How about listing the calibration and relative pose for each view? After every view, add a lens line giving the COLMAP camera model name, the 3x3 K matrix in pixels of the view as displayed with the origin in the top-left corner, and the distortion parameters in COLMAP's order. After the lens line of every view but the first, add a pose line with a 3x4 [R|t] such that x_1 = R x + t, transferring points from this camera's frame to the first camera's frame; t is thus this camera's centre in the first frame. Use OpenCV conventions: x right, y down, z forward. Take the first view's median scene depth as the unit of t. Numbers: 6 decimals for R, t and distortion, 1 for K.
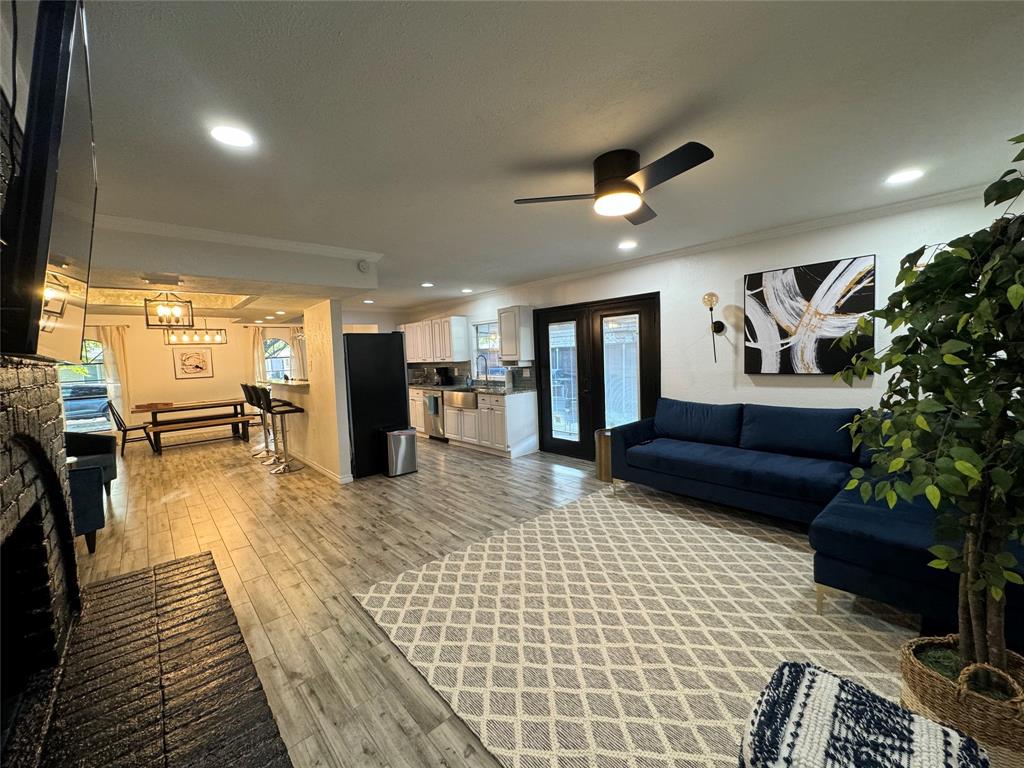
lens RADIAL K [[409.2, 0, 511.5], [0, 409.2, 379.0], [0, 0, 1]] dist [-0.001284, 0.000057]
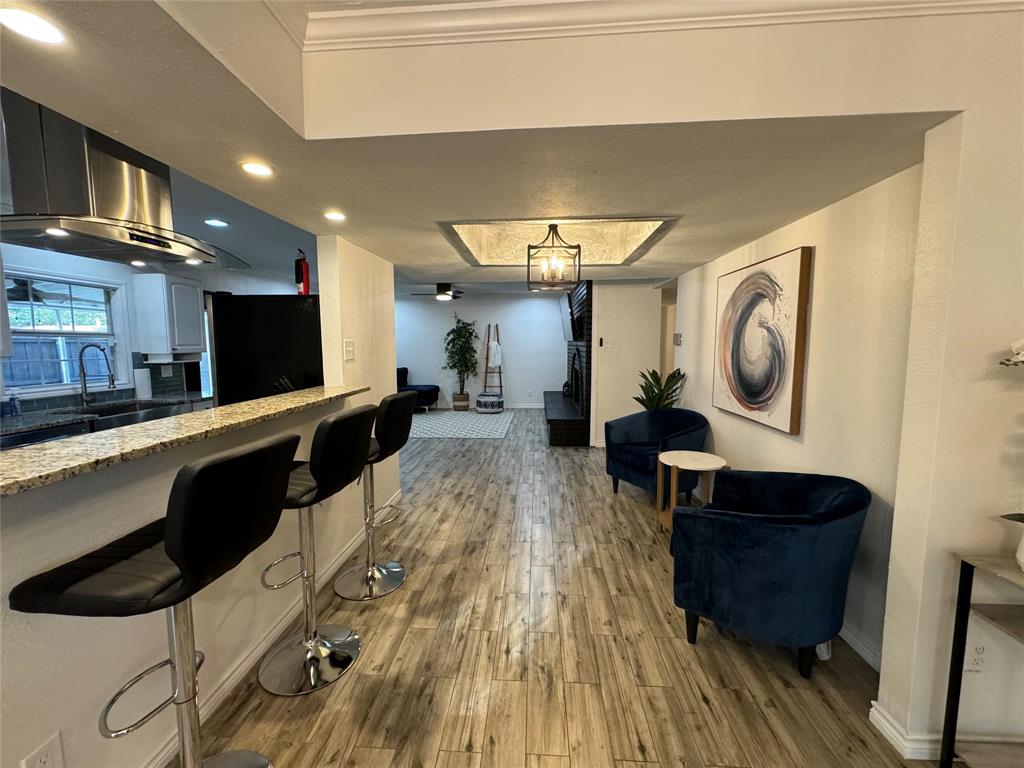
lens RADIAL K [[409.2, 0, 512.7], [0, 409.2, 384.5], [0, 0, 1]] dist [-0.001284, 0.000057]
pose [[-0.698059, -0.032107, 0.715320, -0.880028], [0.073517, 0.990501, 0.116201, -0.030062], [-0.712256, 0.133703, -0.689068, 1.059375]]
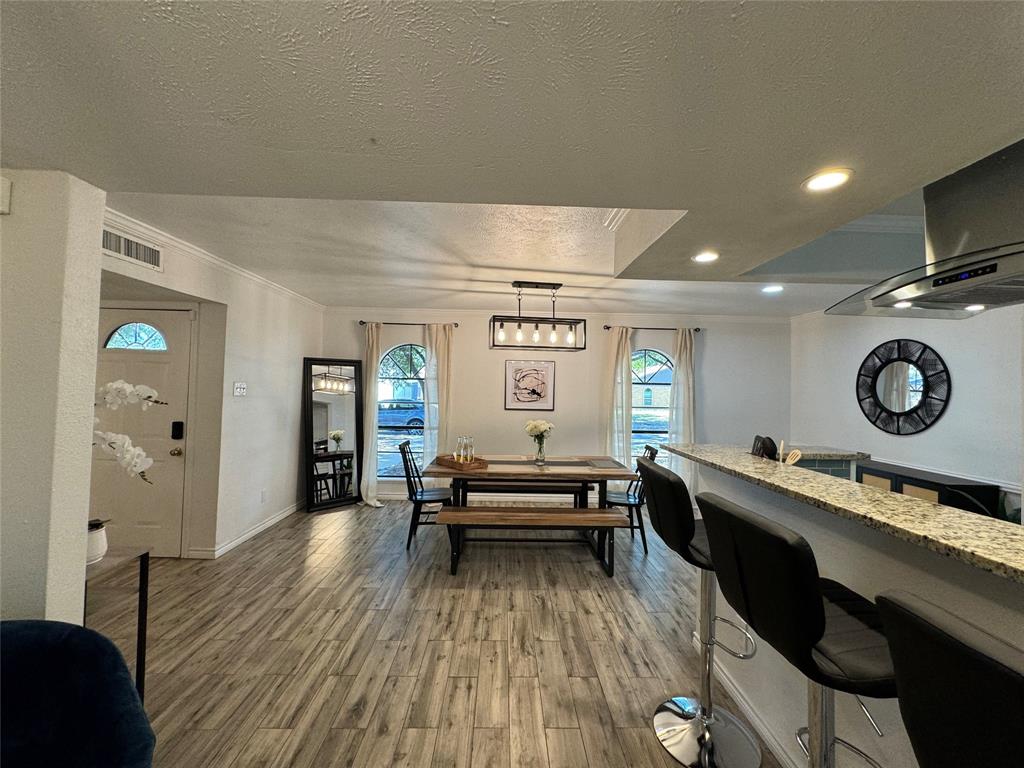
lens RADIAL K [[409.2, 0, 510.9], [0, 409.2, 379.2], [0, 0, 1]] dist [-0.001284, 0.000057]
pose [[0.751123, 0.040997, -0.658888, -0.557847], [-0.091475, 0.994905, -0.042376, -0.027886], [0.653794, 0.092101, 0.751047, 0.734495]]
